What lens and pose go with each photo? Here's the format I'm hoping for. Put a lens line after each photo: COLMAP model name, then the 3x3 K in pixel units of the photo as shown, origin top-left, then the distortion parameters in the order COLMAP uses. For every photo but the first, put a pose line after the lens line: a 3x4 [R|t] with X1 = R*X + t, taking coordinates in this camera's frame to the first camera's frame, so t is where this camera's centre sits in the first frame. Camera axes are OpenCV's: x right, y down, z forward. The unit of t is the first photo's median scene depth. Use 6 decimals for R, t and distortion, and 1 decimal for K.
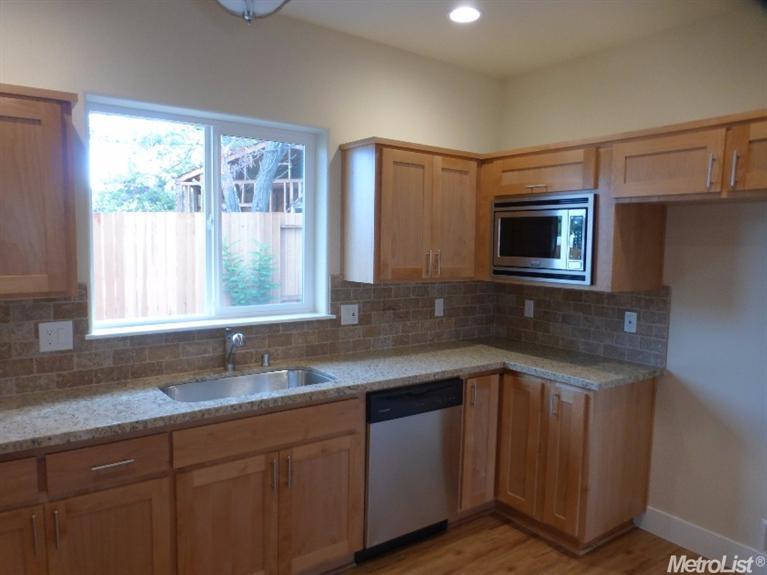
lens RADIAL K [[560.9, 0, 384.8], [0, 560.9, 274.3], [0, 0, 1]] dist [-0.000997, 0.007454]
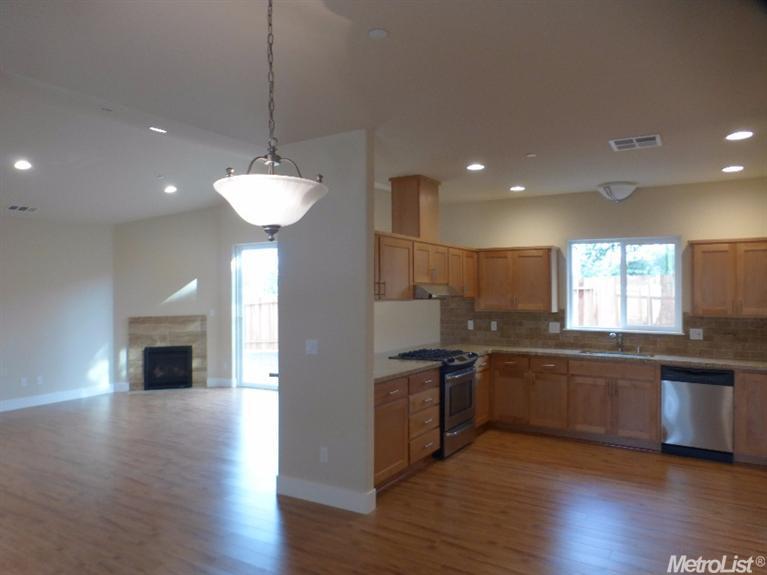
lens RADIAL K [[560.9, 0, 389.0], [0, 560.9, 283.4], [0, 0, 1]] dist [-0.000997, 0.007454]
pose [[0.390856, -0.021277, -0.920206, 1.618907], [-0.056273, 0.997310, -0.046962, 0.065733], [0.918730, 0.070138, 0.388608, -0.833228]]
